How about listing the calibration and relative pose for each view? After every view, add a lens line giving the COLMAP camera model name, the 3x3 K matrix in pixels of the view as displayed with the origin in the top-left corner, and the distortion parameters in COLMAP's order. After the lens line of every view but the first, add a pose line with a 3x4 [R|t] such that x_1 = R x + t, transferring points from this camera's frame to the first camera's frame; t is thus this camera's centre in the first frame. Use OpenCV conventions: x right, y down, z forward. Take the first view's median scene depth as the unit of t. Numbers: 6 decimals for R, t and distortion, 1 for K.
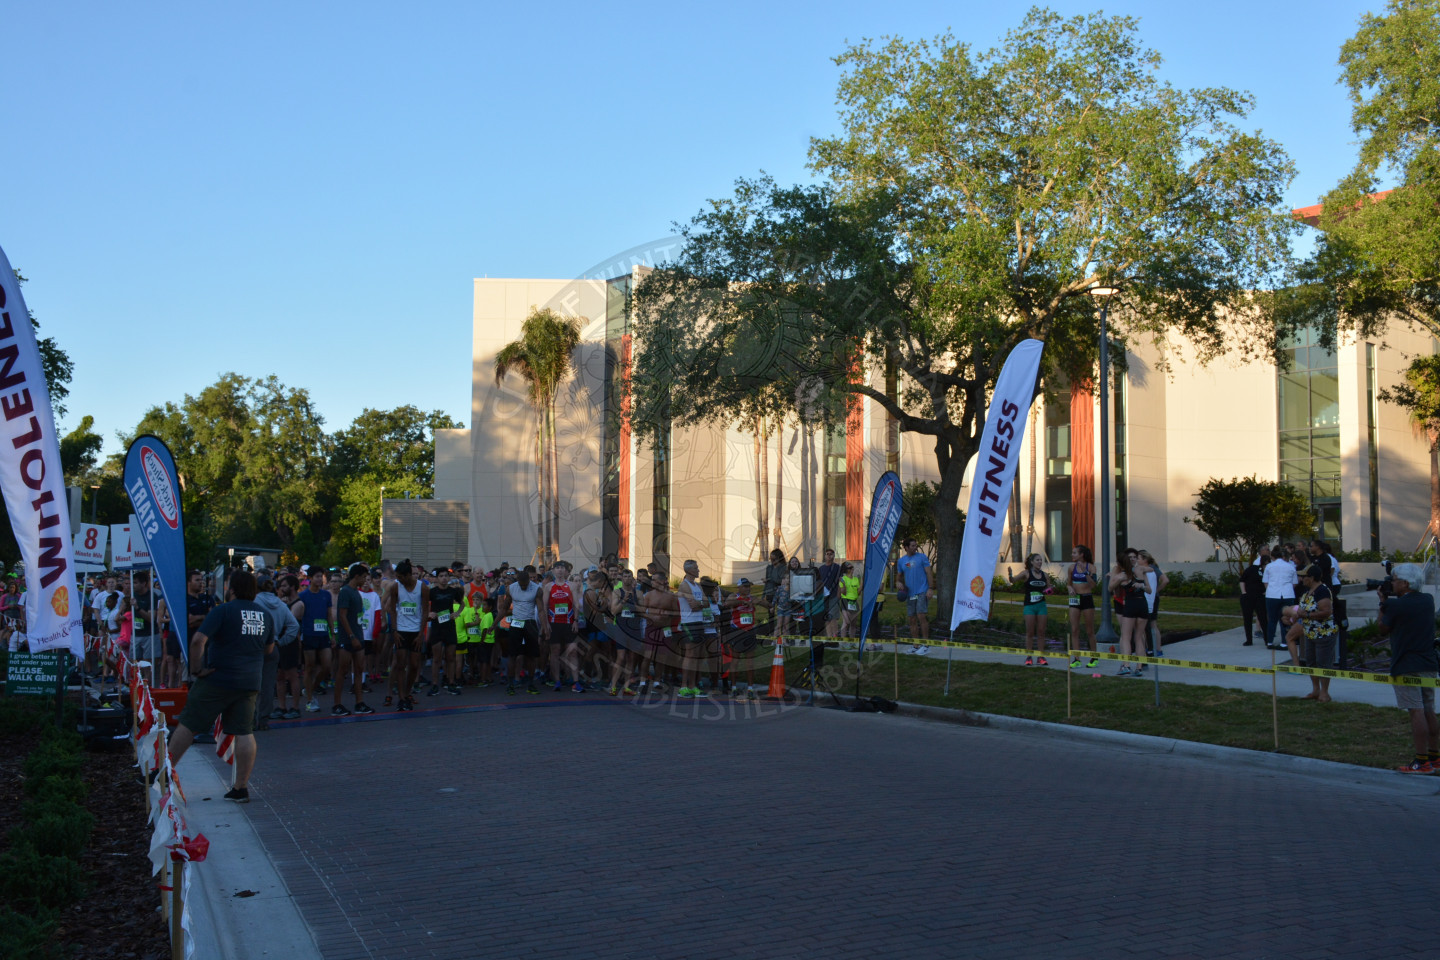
lens RADIAL K [[1406.5, 0, 720.0], [0, 1406.5, 480.0], [0, 0, 1]] dist [-0.017440, 0.001268]
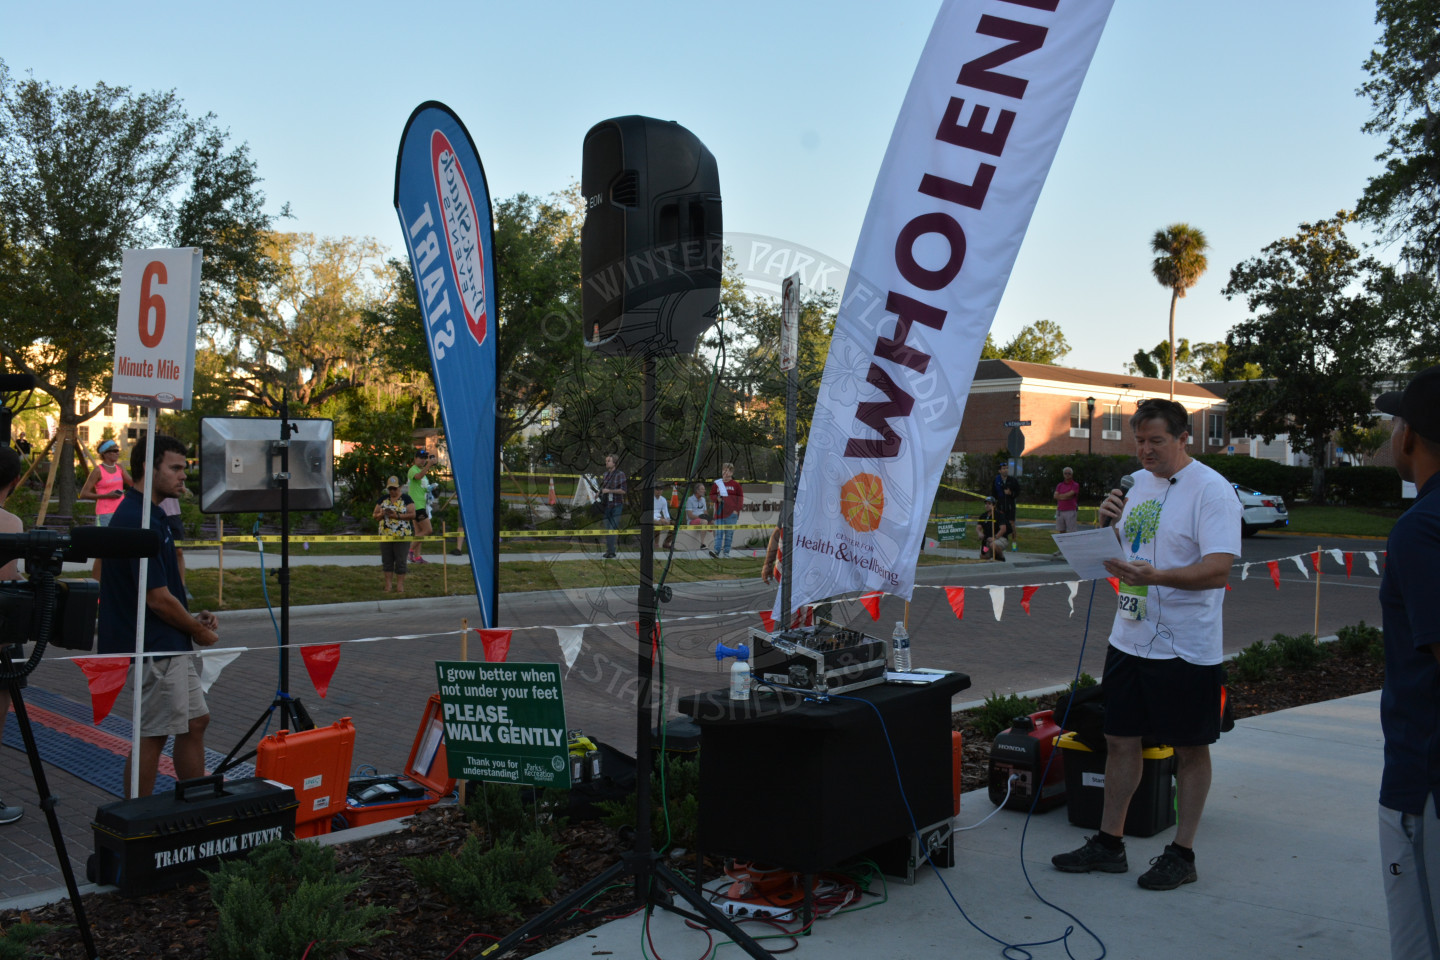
lens RADIAL K [[1287.0, 0, 720.0], [0, 1287.0, 480.0], [0, 0, 1]] dist [-0.015961, -0.003168]
pose [[-0.165817, -0.005678, 0.986140, -0.242723], [-0.092293, 0.995684, -0.009786, 0.022499], [-0.981828, -0.092636, -0.165626, 0.296786]]
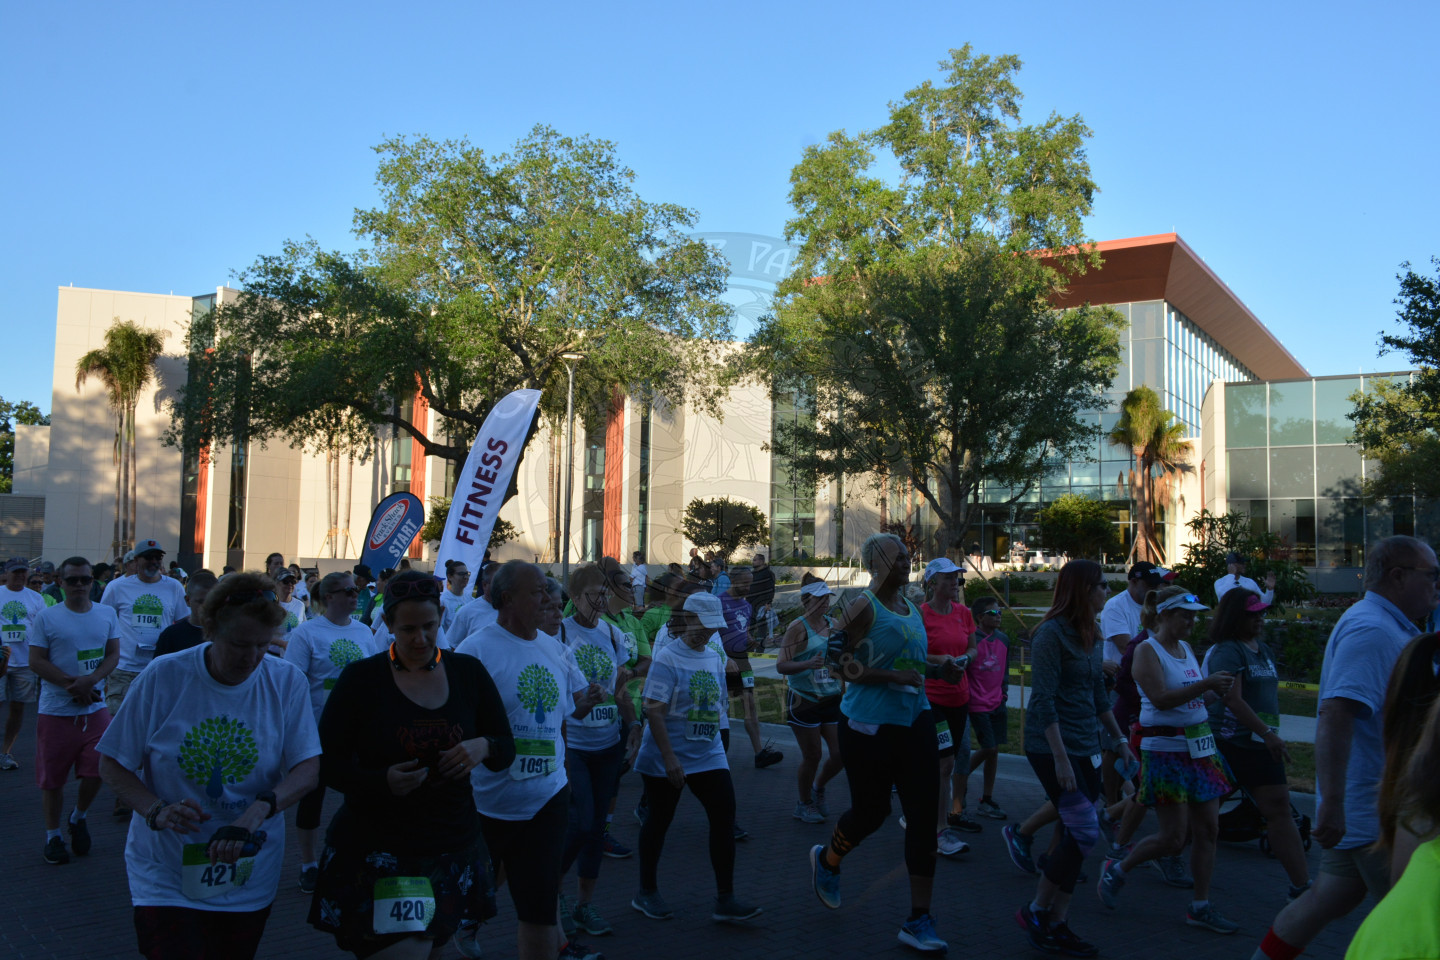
lens RADIAL K [[1287.0, 0, 720.0], [0, 1287.0, 480.0], [0, 0, 1]] dist [-0.015961, -0.003168]
pose [[0.955728, 0.032558, 0.292445, 0.026881], [-0.031755, 0.999468, -0.007493, -0.007147], [-0.292533, -0.002125, 0.956253, -0.077952]]
